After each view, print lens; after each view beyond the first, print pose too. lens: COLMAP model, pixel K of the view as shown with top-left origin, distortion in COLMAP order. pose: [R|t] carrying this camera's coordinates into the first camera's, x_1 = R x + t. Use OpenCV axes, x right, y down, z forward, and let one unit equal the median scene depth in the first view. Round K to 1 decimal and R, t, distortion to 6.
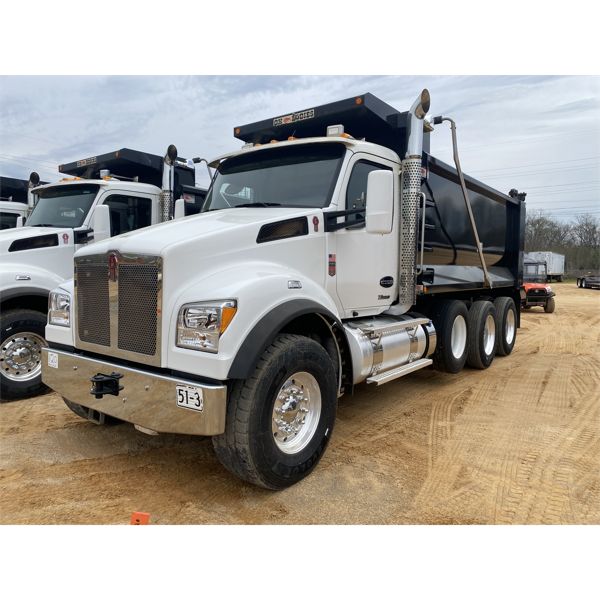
lens RADIAL K [[446.7, 0, 314.6], [0, 446.7, 298.5], [0, 0, 1]] dist [0.056944, -0.021873]
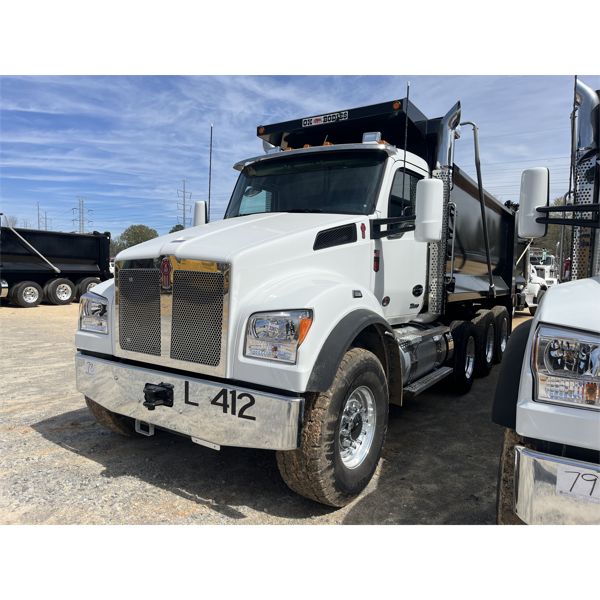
lens RADIAL K [[446.7, 0, 310.1], [0, 446.7, 302.8], [0, 0, 1]] dist [0.056944, -0.021873]
pose [[0.997599, 0.012118, 0.068189, -0.177297], [-0.012112, 0.999927, -0.000510, -0.007469], [-0.068191, -0.000317, 0.997672, 0.024320]]
